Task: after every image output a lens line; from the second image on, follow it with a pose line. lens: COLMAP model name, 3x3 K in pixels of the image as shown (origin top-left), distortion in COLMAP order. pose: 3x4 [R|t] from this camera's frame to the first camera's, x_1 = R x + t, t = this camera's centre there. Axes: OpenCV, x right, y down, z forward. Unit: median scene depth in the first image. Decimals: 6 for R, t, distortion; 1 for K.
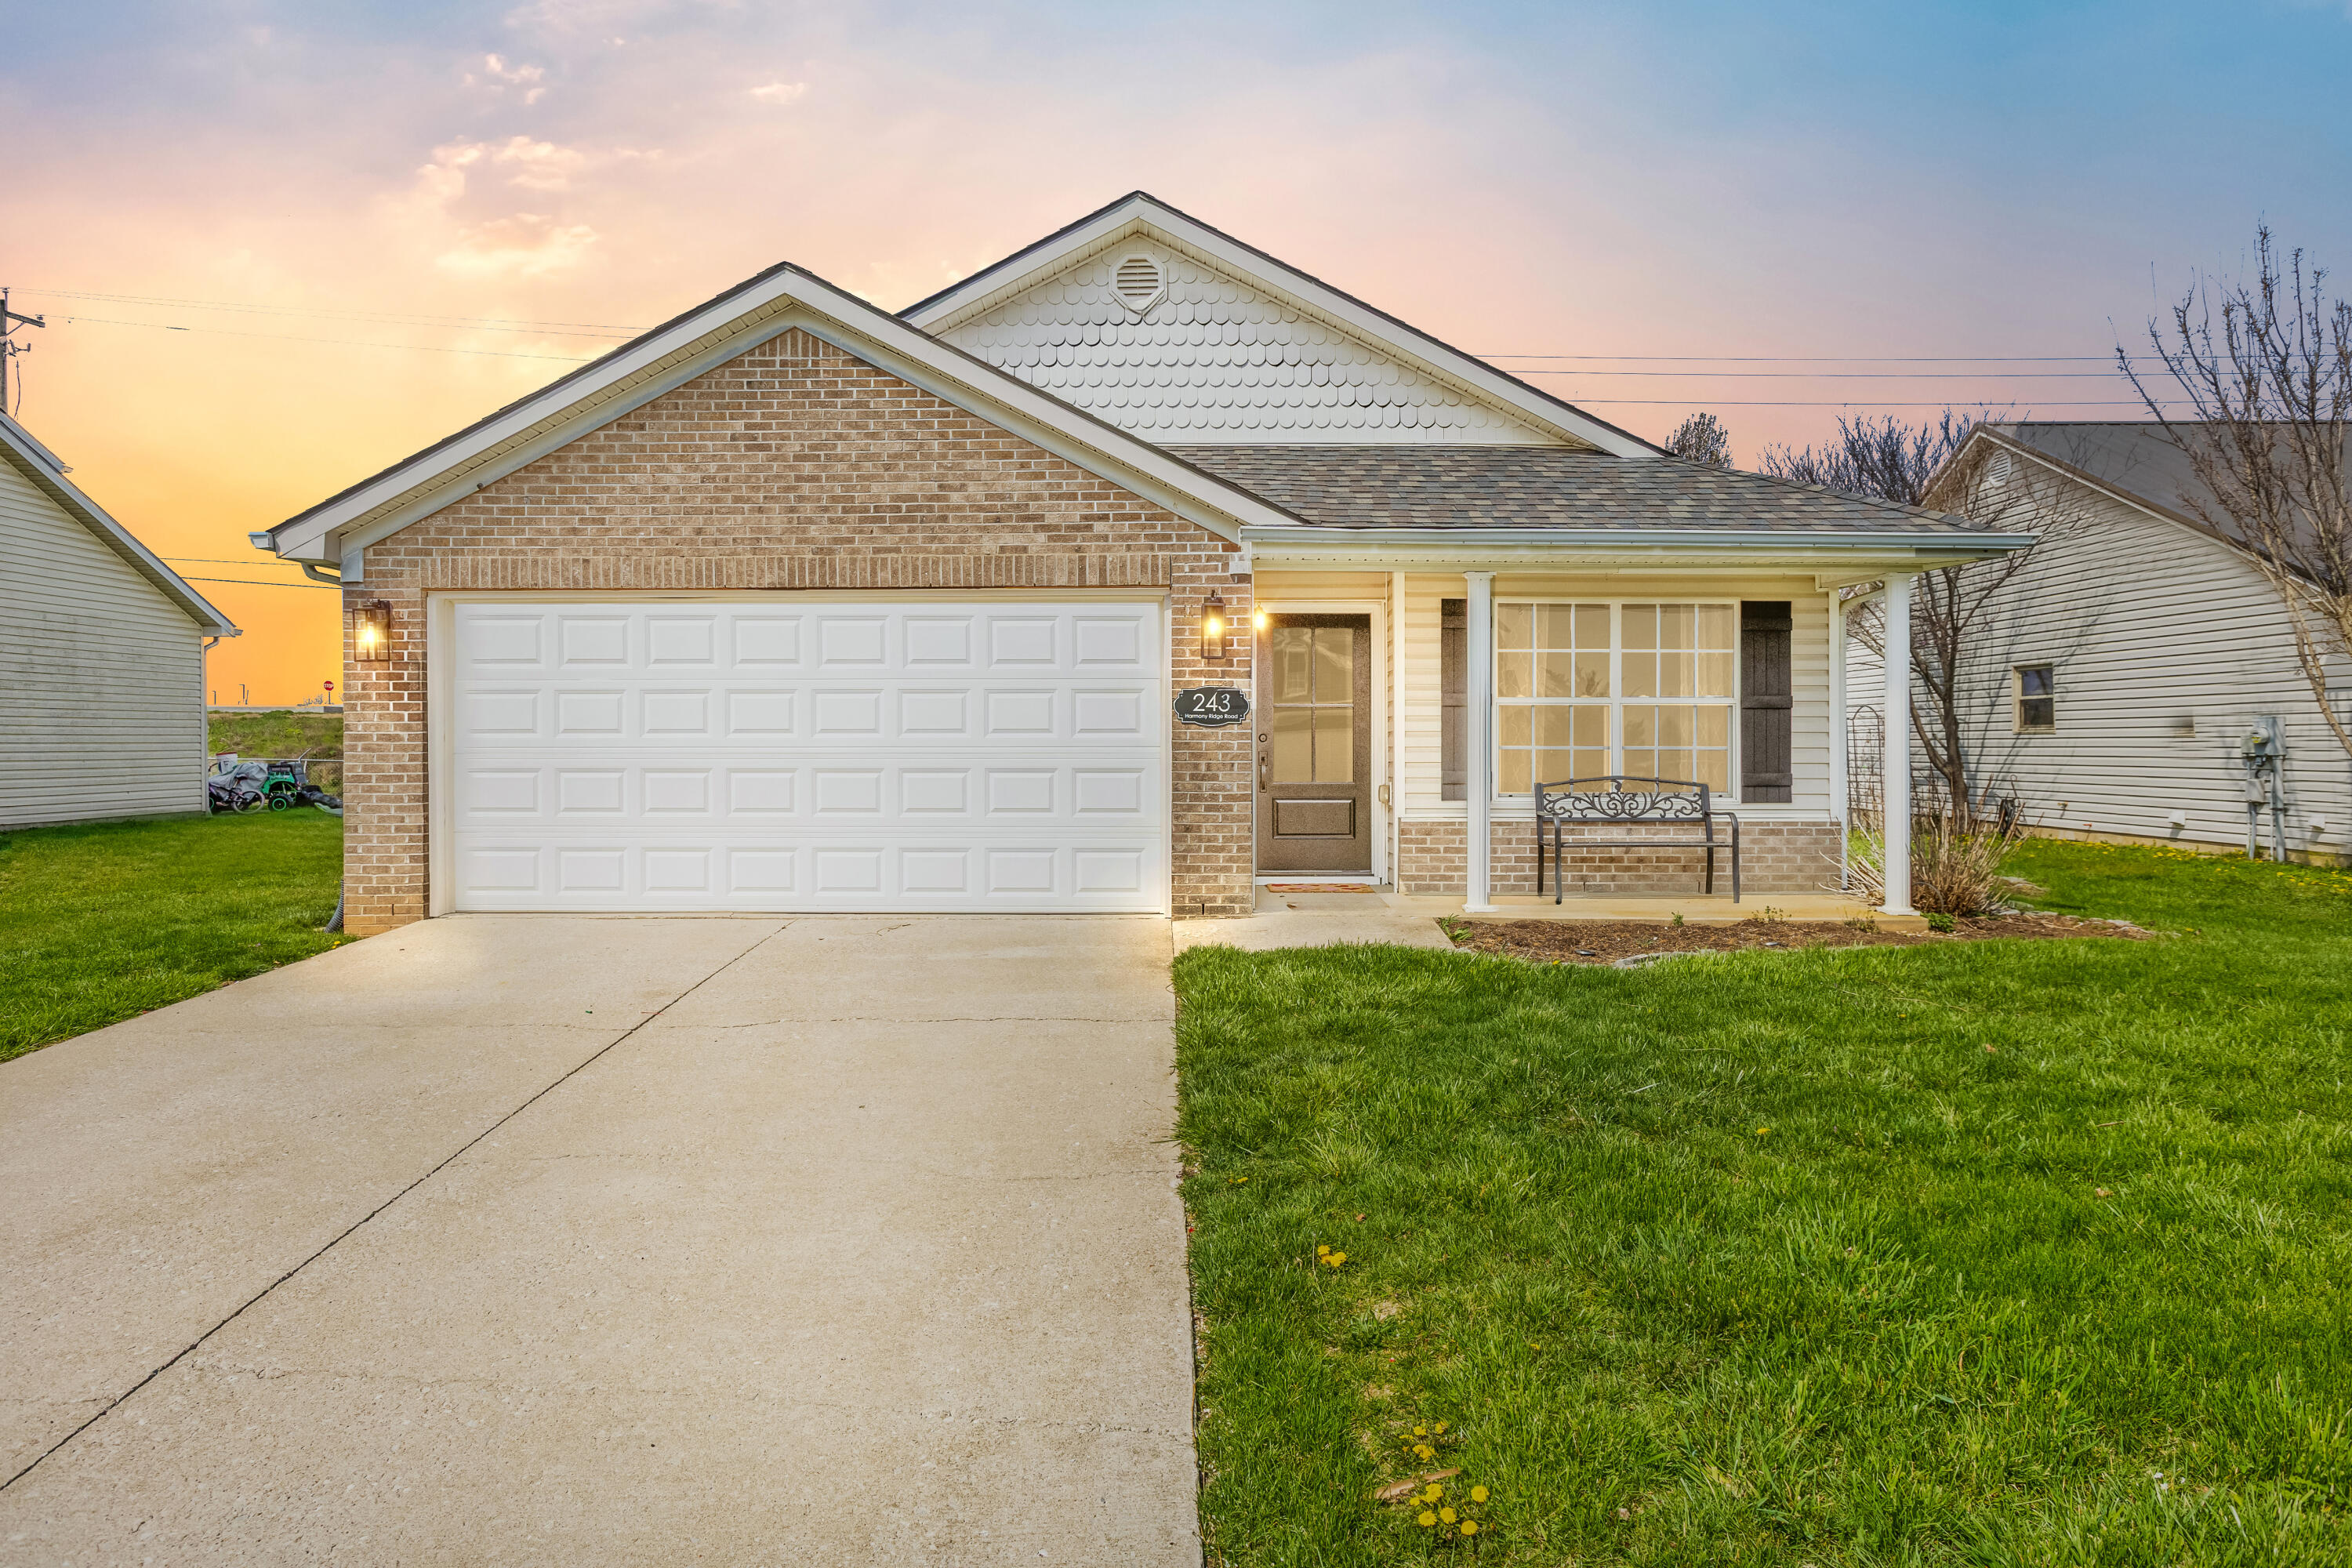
lens RADIAL K [[1494.4, 0, 1172.8], [0, 1494.4, 760.9], [0, 0, 1]] dist [-0.022479, 0.011362]
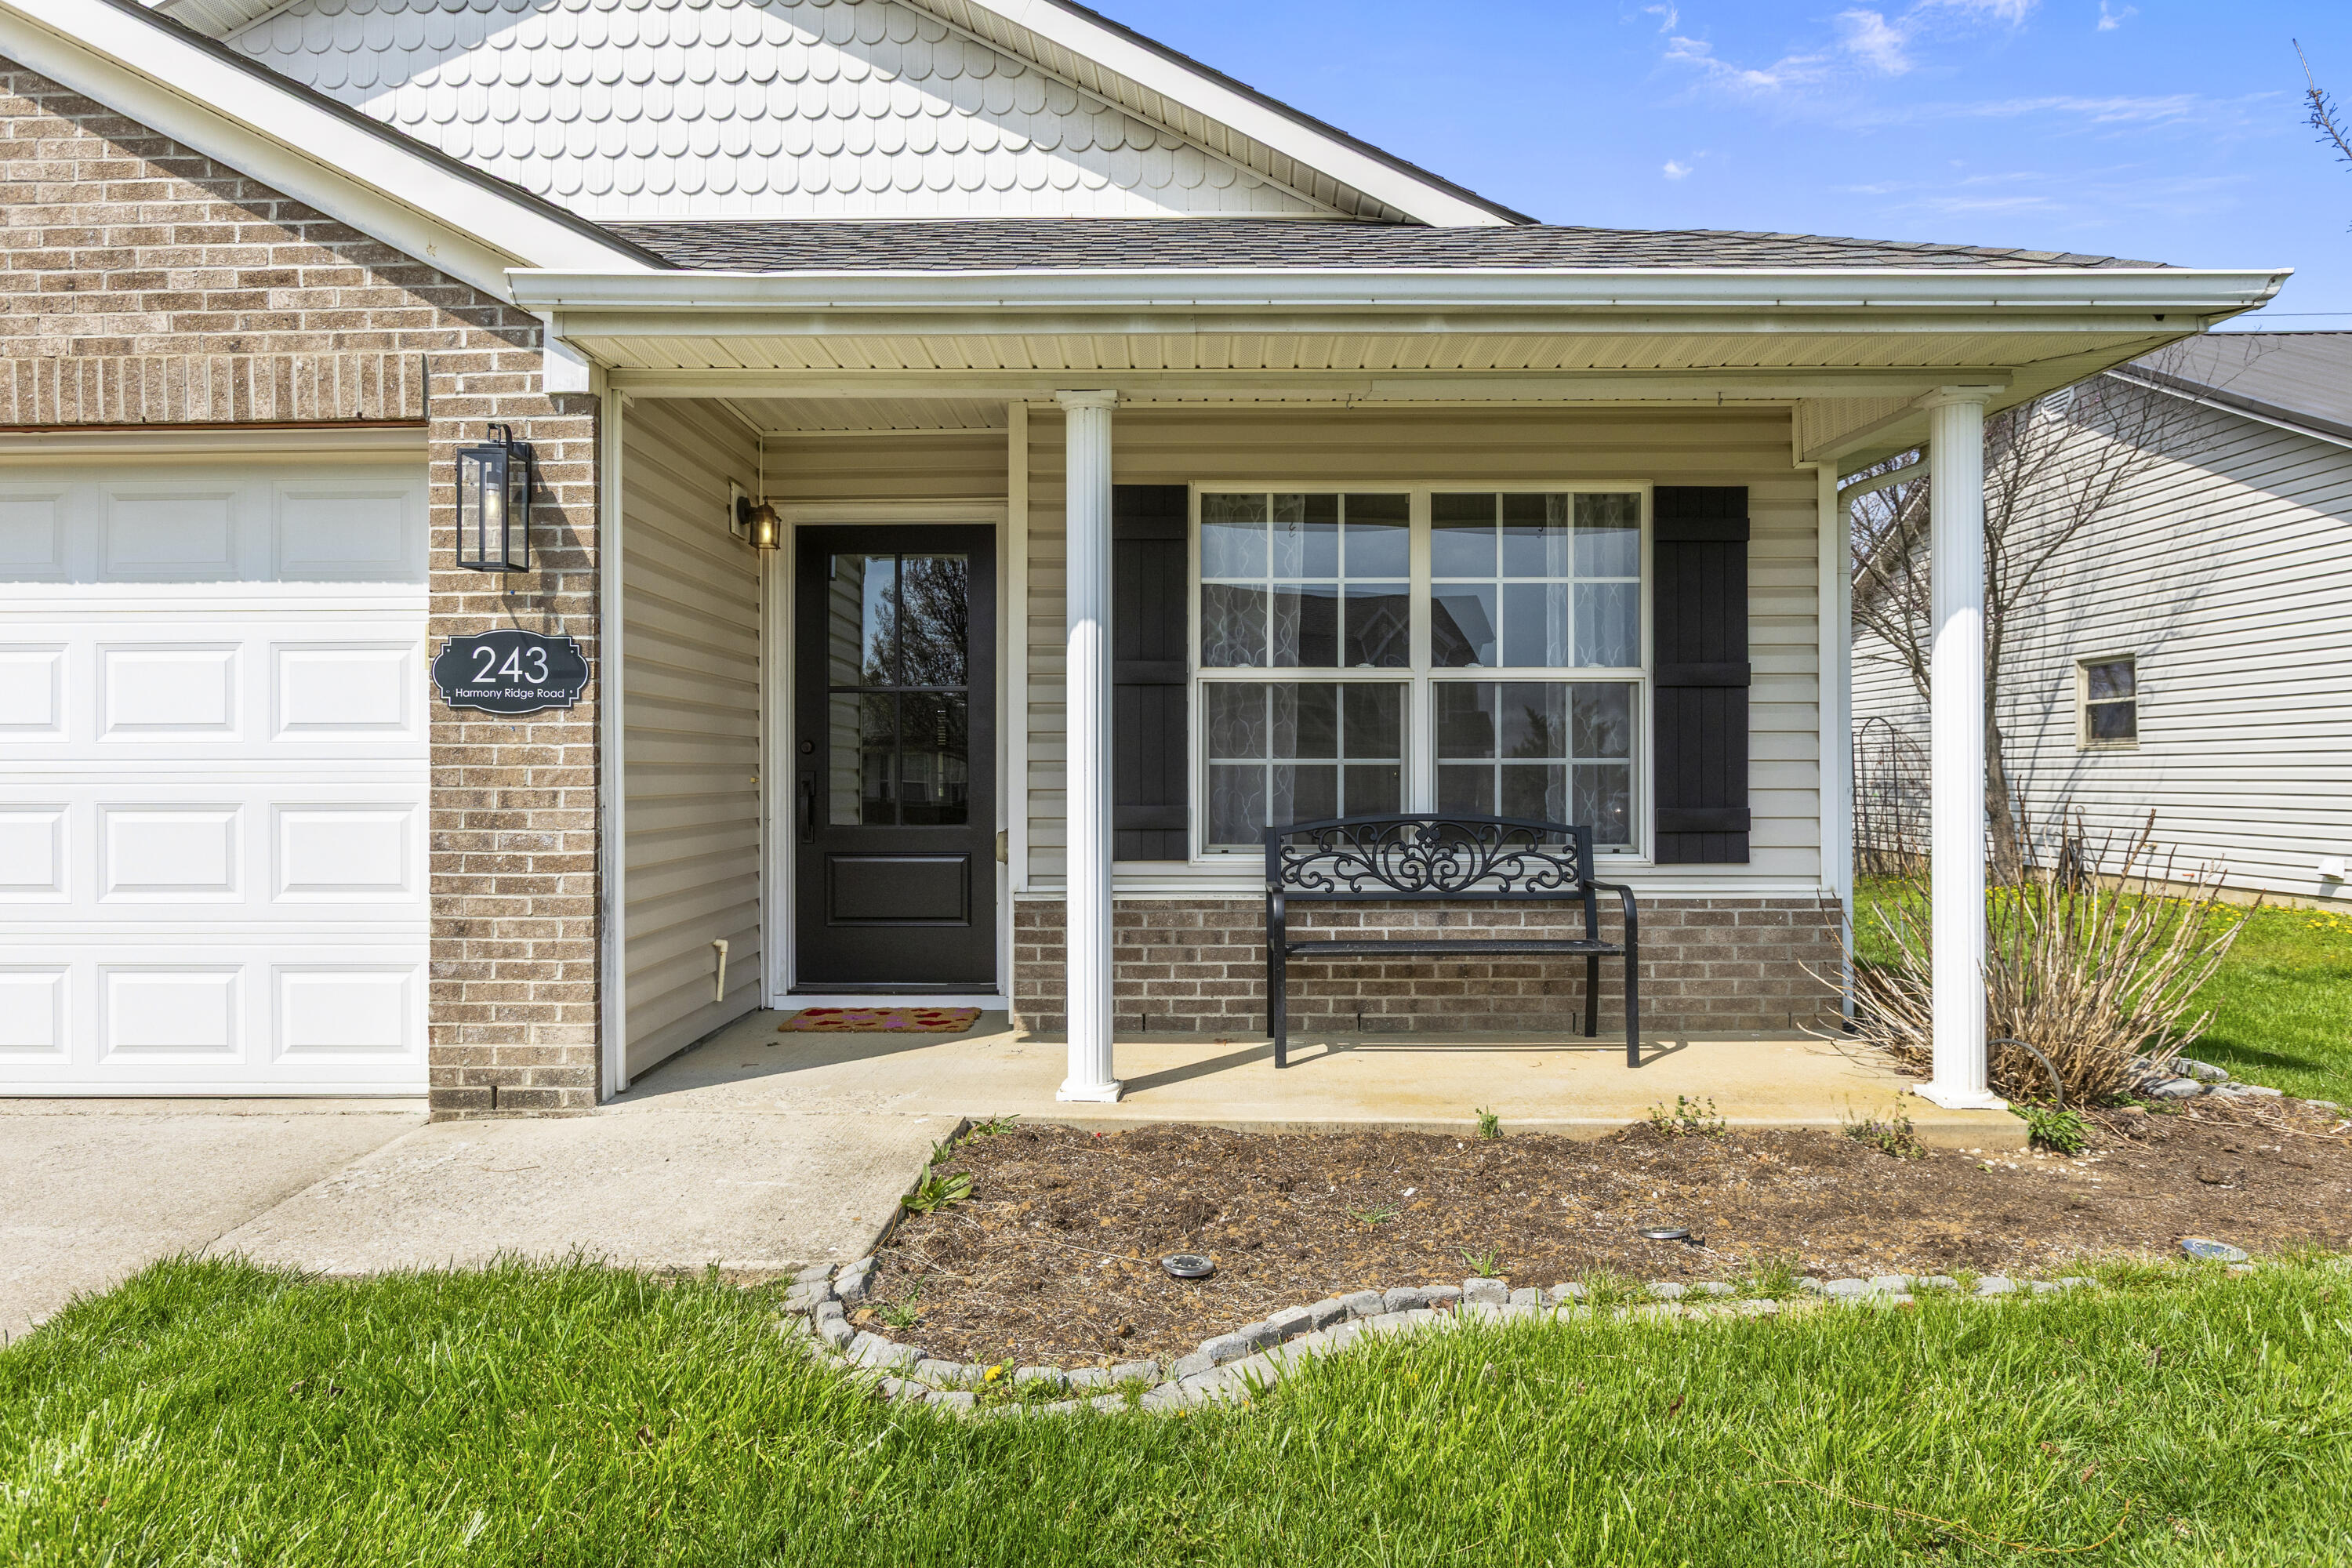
lens RADIAL K [[1494.4, 0, 1177.8], [0, 1494.4, 789.3], [0, 0, 1]] dist [-0.022479, 0.011362]
pose [[0.999996, -0.002563, -0.000754, 0.212780], [0.002563, 0.999996, -0.001171, 0.001814], [0.000757, 0.001169, 0.999999, 0.468901]]
